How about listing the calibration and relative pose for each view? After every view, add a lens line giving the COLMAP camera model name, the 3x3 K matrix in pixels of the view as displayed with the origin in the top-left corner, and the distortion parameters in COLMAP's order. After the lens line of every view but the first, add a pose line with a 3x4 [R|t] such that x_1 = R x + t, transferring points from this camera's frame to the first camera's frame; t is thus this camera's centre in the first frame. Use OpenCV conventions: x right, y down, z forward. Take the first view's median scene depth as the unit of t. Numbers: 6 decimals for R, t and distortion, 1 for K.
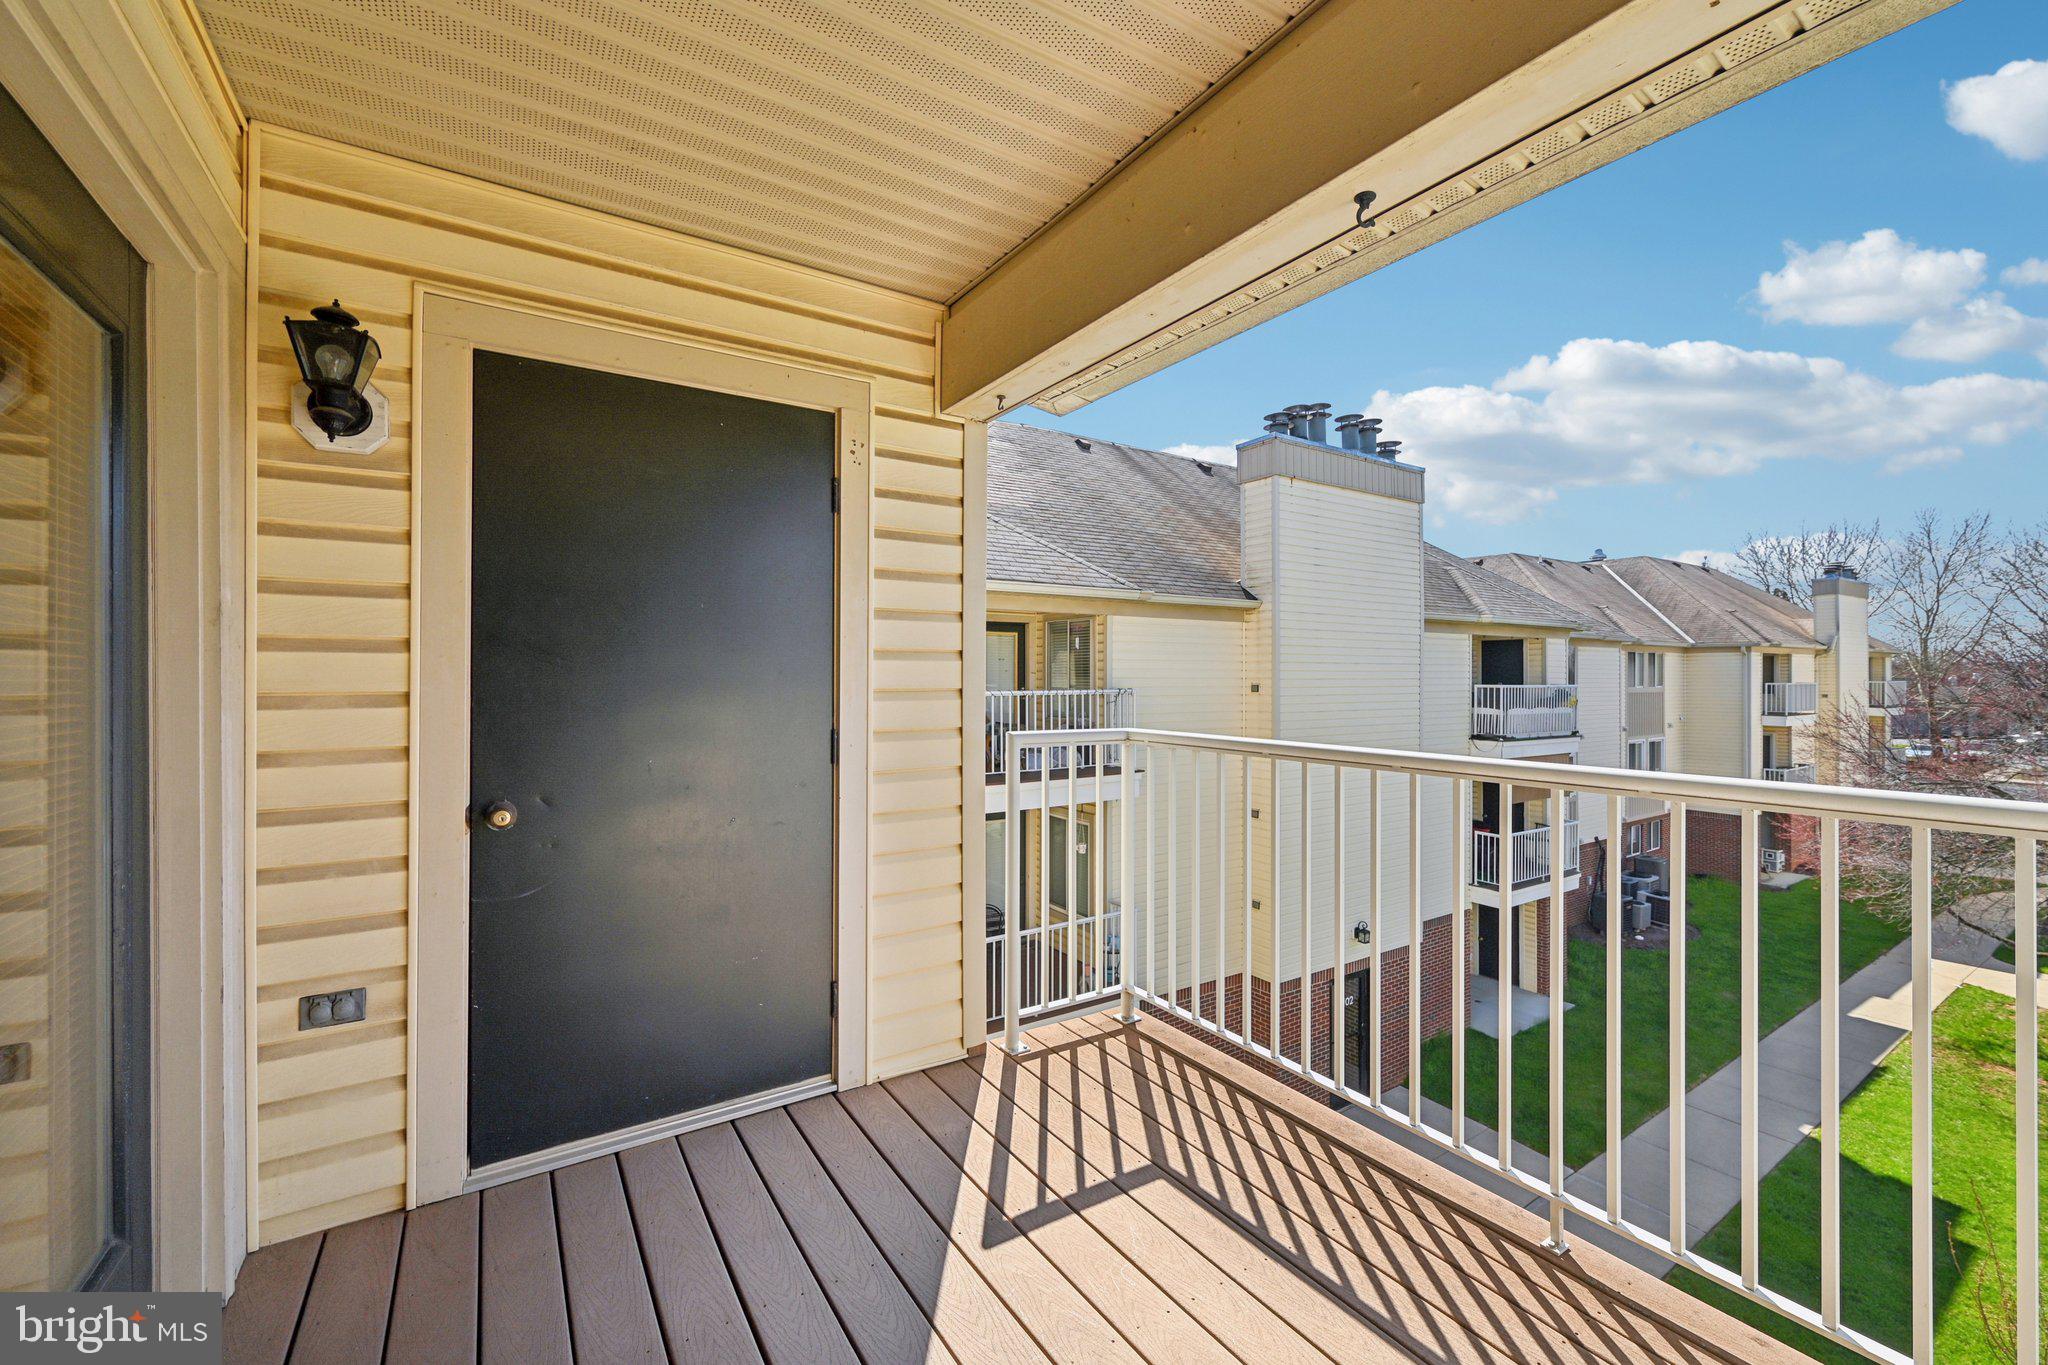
lens RADIAL K [[806.8, 0, 1024.4], [0, 806.8, 683.5], [0, 0, 1]] dist [-0.003098, 0.000069]
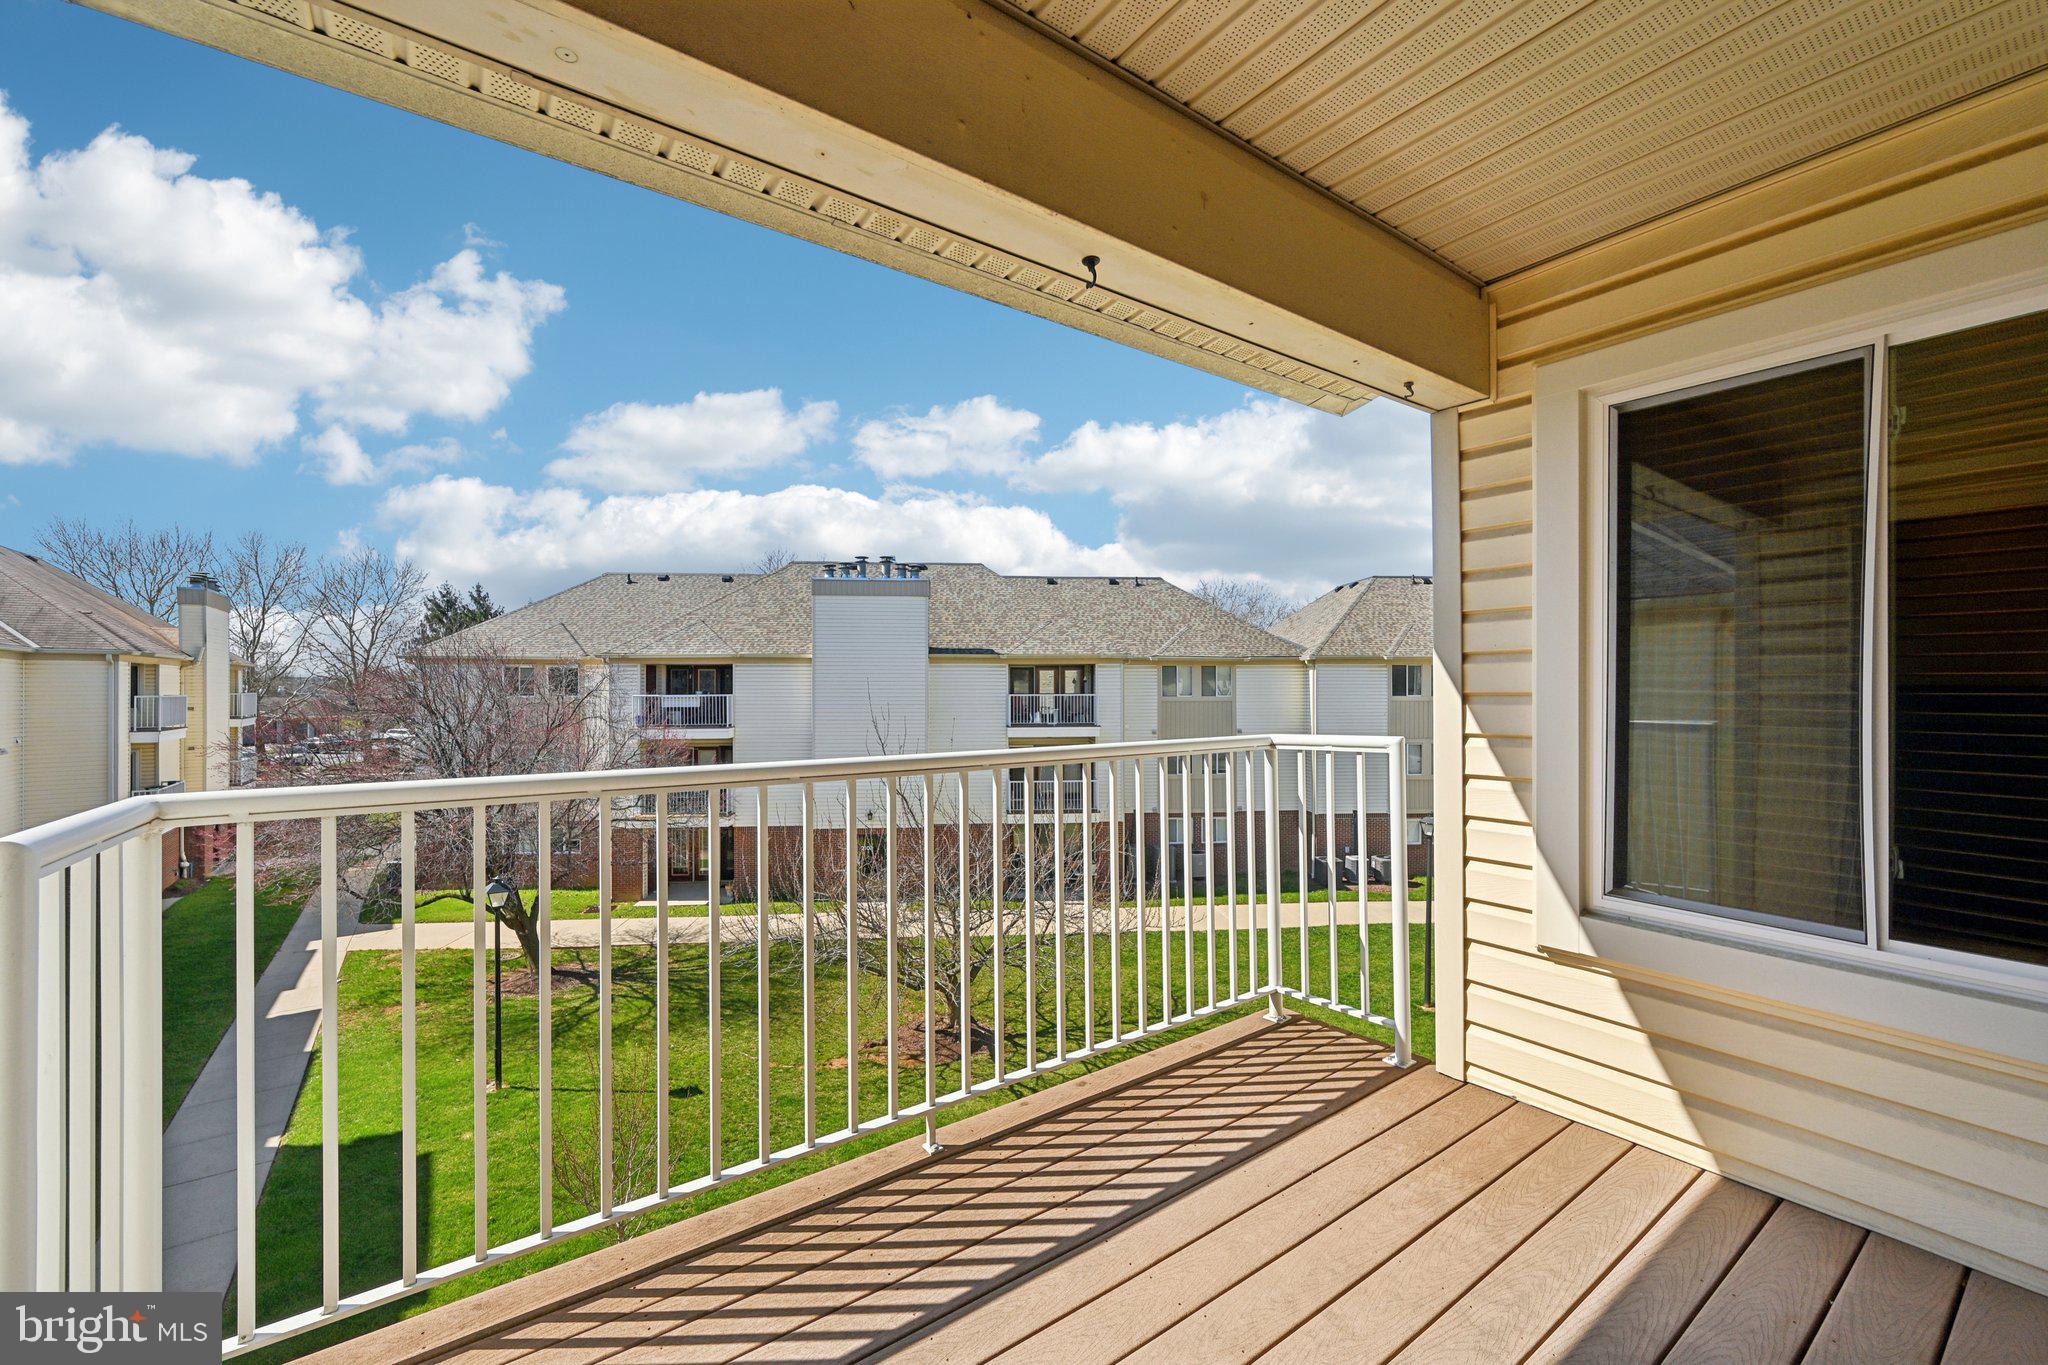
lens RADIAL K [[806.8, 0, 1025.3], [0, 806.8, 674.4], [0, 0, 1]] dist [-0.003098, 0.000069]
pose [[-0.036733, 0.015190, 0.999210, -0.361594], [0.011091, 0.999829, -0.014791, -0.001543], [-0.999264, 0.010539, -0.036895, 0.554789]]
